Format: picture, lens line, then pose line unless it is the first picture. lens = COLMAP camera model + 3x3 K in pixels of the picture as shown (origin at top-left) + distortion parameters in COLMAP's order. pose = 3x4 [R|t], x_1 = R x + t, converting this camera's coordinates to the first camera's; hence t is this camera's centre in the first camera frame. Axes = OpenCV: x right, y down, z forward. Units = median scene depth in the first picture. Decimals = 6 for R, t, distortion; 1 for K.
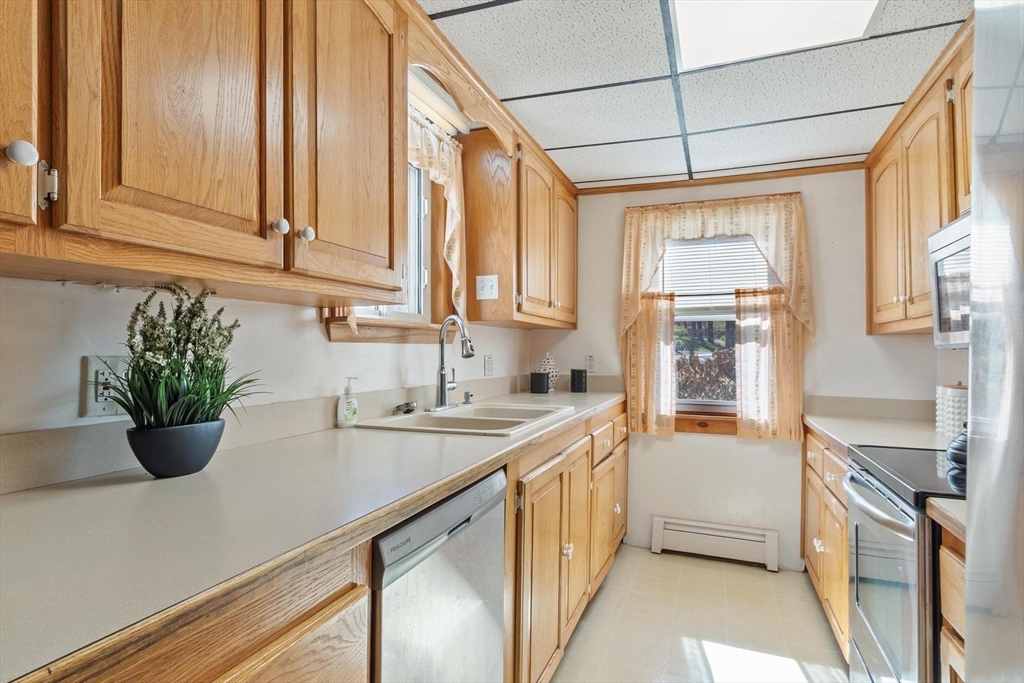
lens RADIAL K [[522.9, 0, 516.0], [0, 522.9, 350.3], [0, 0, 1]] dist [0.004566, 0.000465]
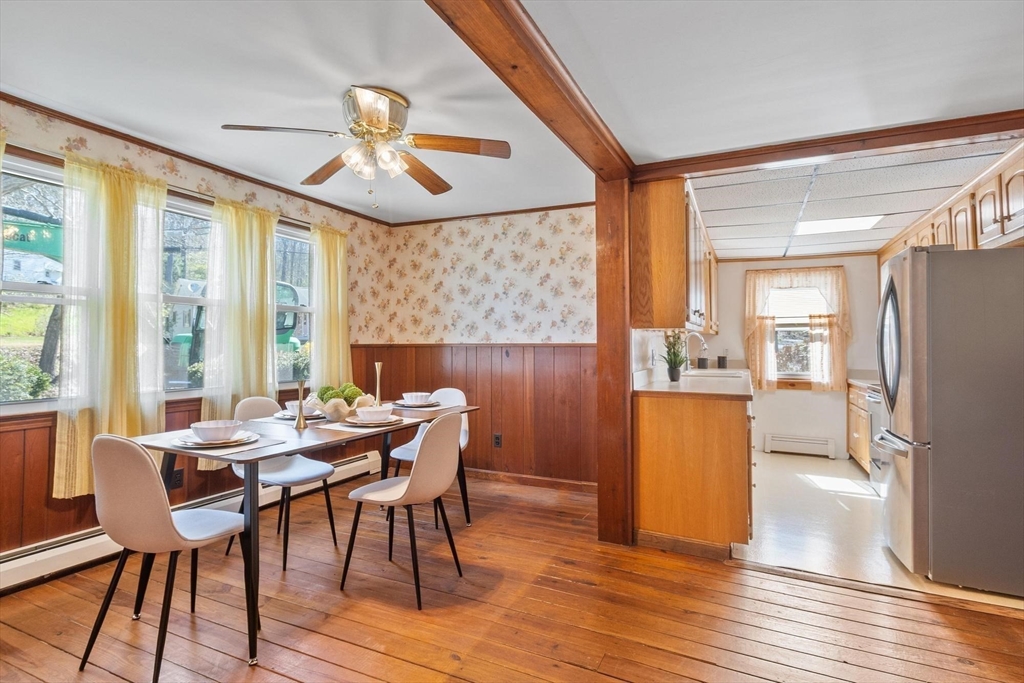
lens RADIAL K [[522.9, 0, 506.5], [0, 522.9, 332.2], [0, 0, 1]] dist [0.004566, 0.000465]
pose [[0.998441, -0.003099, -0.055724, -0.594158], [0.001750, 0.999704, -0.024249, -0.006838], [0.055783, 0.024114, 0.998152, -0.999516]]
